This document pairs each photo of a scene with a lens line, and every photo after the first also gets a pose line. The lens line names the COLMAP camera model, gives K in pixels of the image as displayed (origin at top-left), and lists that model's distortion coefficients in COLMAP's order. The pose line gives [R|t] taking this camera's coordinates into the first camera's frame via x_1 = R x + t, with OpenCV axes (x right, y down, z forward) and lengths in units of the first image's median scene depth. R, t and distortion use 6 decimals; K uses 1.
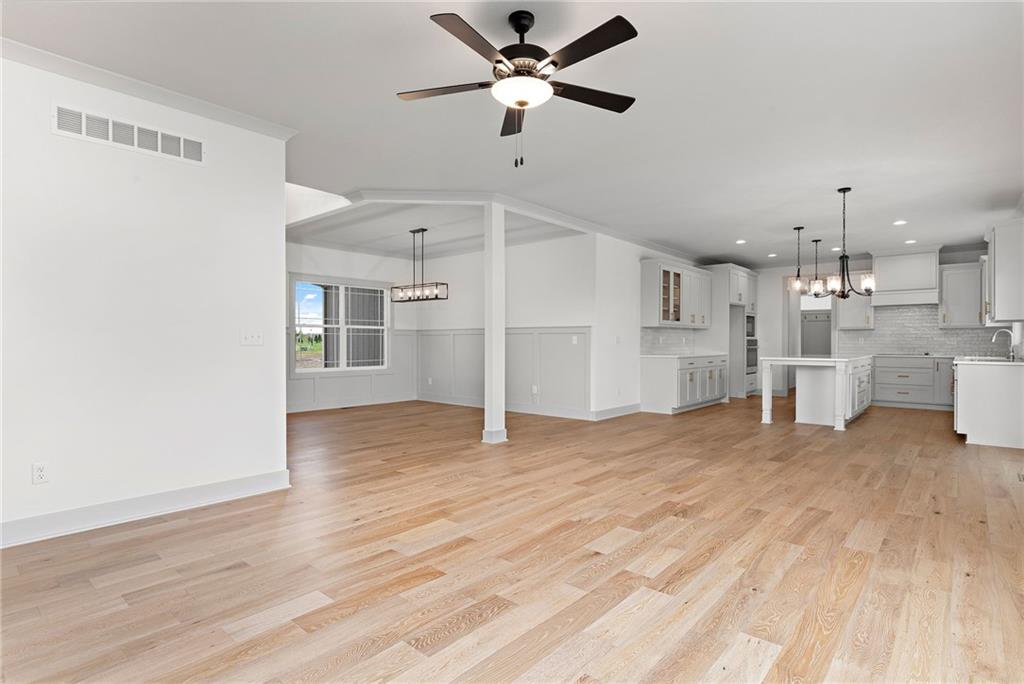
lens RADIAL K [[519.2, 0, 510.1], [0, 519.2, 341.3], [0, 0, 1]] dist [-0.004311, -0.000458]
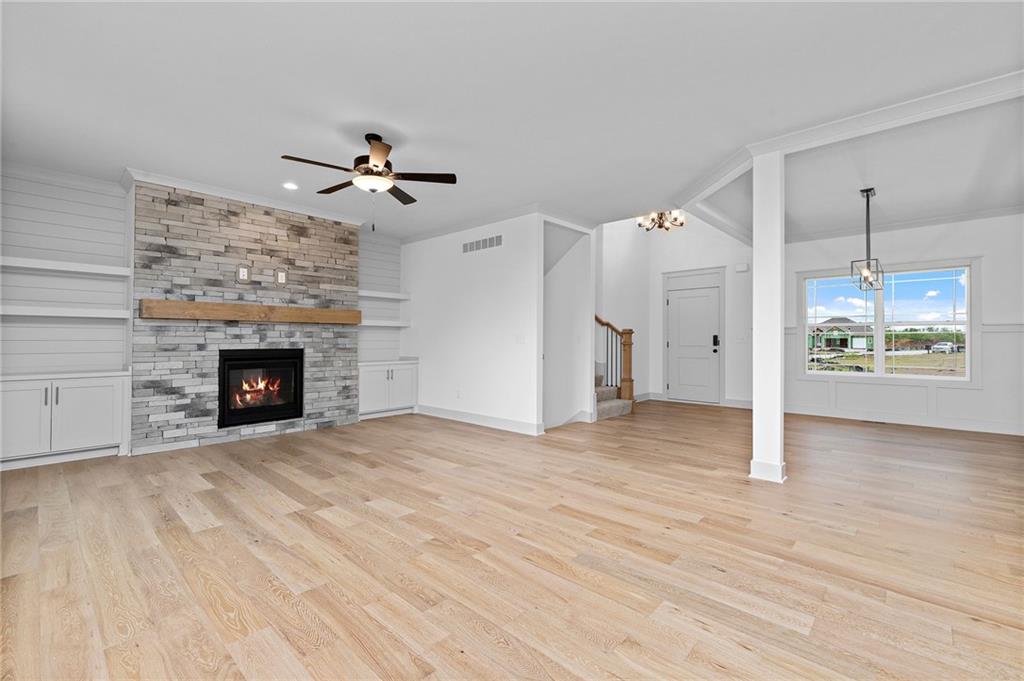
lens RADIAL K [[441.6, 0, 511.8], [0, 441.6, 335.8], [0, 0, 1]] dist [-0.000634, -0.000004]
pose [[-0.024287, -0.012274, -0.999630, 1.115221], [-0.002444, 0.999922, -0.012218, 0.000673], [0.999702, 0.002146, -0.024315, 1.202058]]
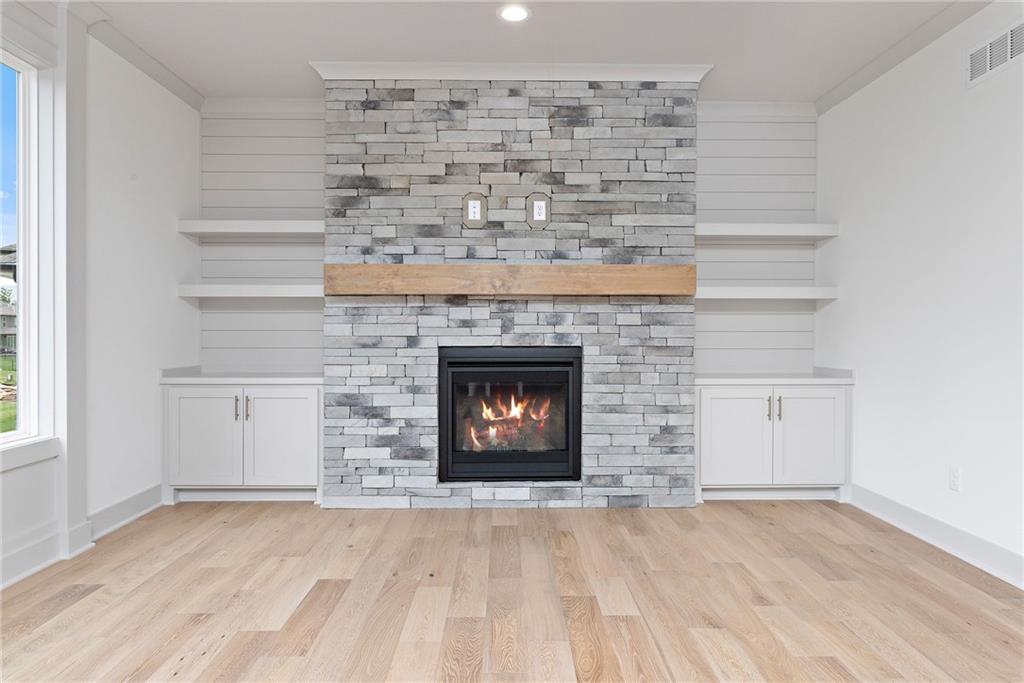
lens RADIAL K [[649.4, 0, 513.2], [0, 649.4, 338.1], [0, 0, 1]] dist [-0.000006, -0.006303]
pose [[-0.742255, 0.005848, -0.670093, 0.378657], [-0.002869, 0.999925, 0.011904, 0.000085], [0.670112, 0.010758, -0.742182, 1.214271]]
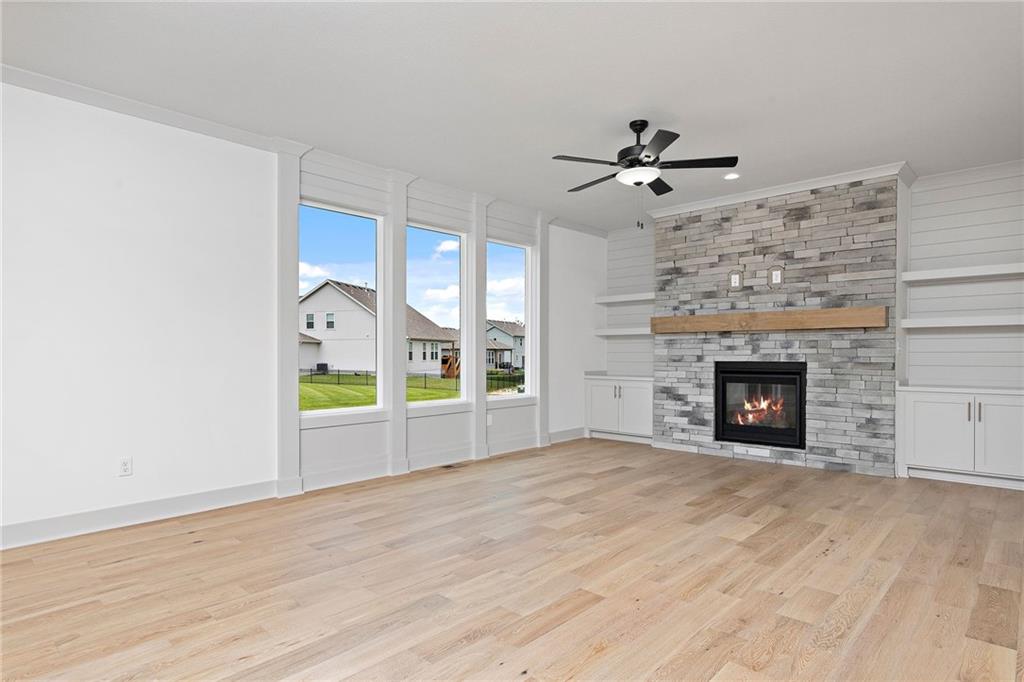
lens RADIAL K [[557.4, 0, 503.2], [0, 557.4, 355.9], [0, 0, 1]] dist [0.003739, 0.000010]
pose [[-0.999086, 0.000641, 0.042745, 0.266756], [0.000993, 0.999966, 0.008212, -0.002468], [-0.042738, 0.008247, -0.999052, 2.091575]]
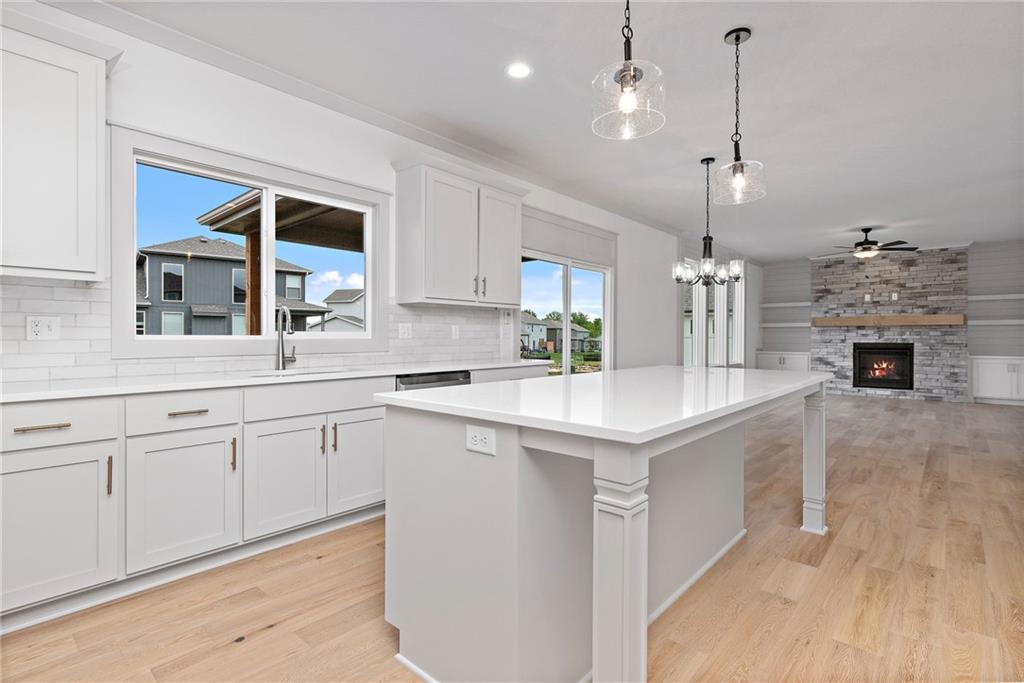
lens RADIAL K [[494.0, 0, 513.8], [0, 494.0, 336.1], [0, 0, 1]] dist [0.001998, 0.000962]
pose [[-0.999853, -0.006211, 0.015965, 1.639013], [-0.006280, 0.999971, -0.004286, 0.018278], [-0.015938, -0.004385, -0.999863, 3.194251]]
